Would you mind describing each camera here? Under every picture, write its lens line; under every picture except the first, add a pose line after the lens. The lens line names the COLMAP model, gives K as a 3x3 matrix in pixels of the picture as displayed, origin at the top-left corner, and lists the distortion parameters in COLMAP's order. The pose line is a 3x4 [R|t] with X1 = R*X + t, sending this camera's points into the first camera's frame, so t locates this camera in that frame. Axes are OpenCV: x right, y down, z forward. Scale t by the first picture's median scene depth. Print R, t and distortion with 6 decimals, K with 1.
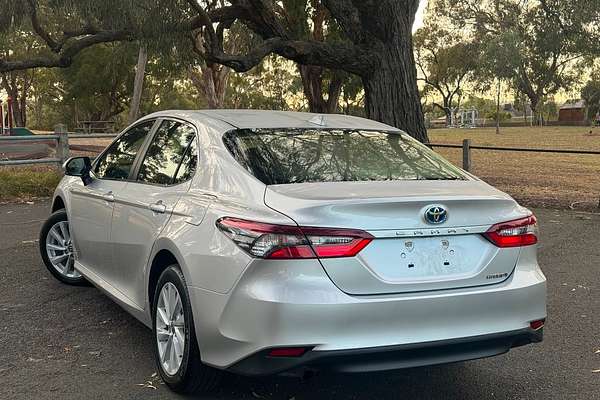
lens RADIAL K [[835.4, 0, 300.0], [0, 835.4, 200.0], [0, 0, 1]] dist [0.080153, -0.018415]
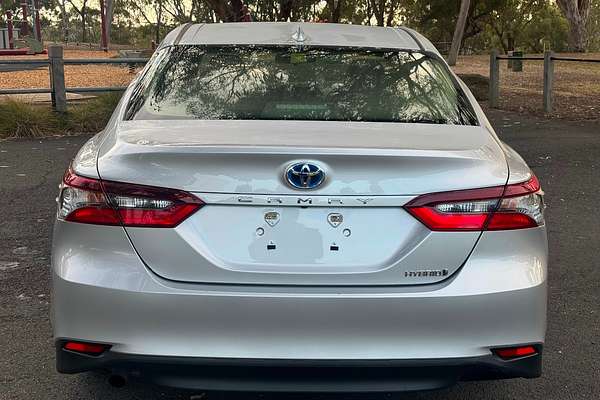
lens RADIAL K [[835.4, 0, 300.0], [0, 835.4, 200.0], [0, 0, 1]] dist [0.080153, -0.018415]
pose [[0.904615, 0.076920, -0.419231, 0.436280], [-0.038214, 0.994257, 0.099968, -0.029010], [0.424513, -0.074412, 0.902359, 0.395435]]
